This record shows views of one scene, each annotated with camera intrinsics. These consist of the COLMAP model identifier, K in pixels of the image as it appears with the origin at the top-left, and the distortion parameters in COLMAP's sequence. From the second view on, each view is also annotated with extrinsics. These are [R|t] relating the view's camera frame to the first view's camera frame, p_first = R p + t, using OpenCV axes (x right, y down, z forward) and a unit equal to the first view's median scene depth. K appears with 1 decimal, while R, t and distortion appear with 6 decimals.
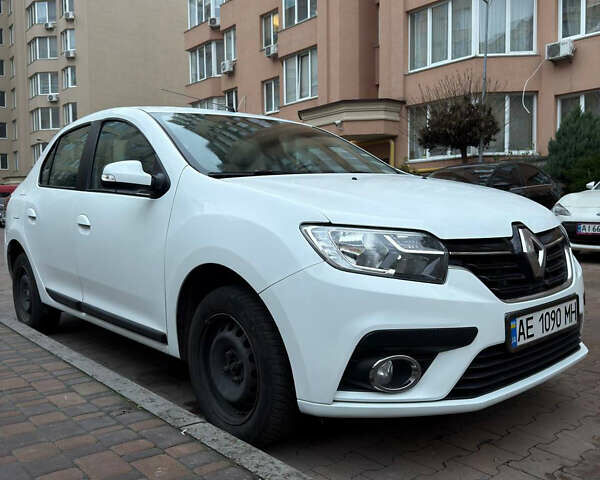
lens RADIAL K [[552.2, 0, 299.9], [0, 552.2, 246.4], [0, 0, 1]] dist [0.107265, -0.201380]
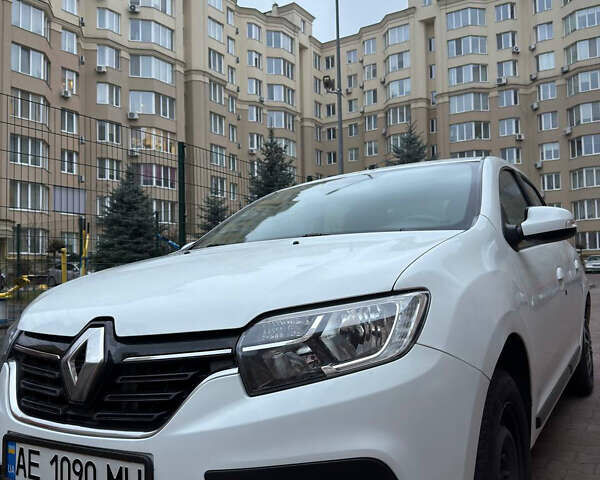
lens RADIAL K [[552.2, 0, 299.9], [0, 552.2, 246.4], [0, 0, 1]] dist [0.107265, -0.201380]
pose [[0.314436, -0.043697, -0.948272, 0.084530], [-0.035199, 0.997716, -0.057647, -0.007394], [0.948626, 0.051505, 0.312180, 0.075744]]
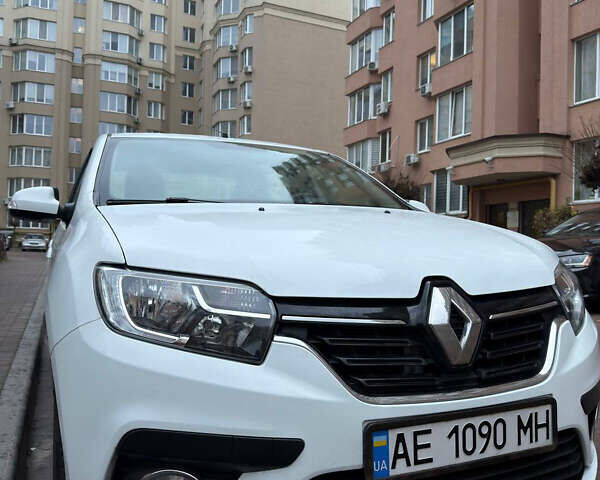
lens RADIAL K [[552.2, 0, 299.9], [0, 552.2, 246.4], [0, 0, 1]] dist [0.107265, -0.201380]
pose [[0.956985, 0.032626, -0.288297, 0.031568], [-0.053319, 0.996511, -0.064217, -0.002085], [0.285196, 0.076827, 0.955385, 0.024544]]
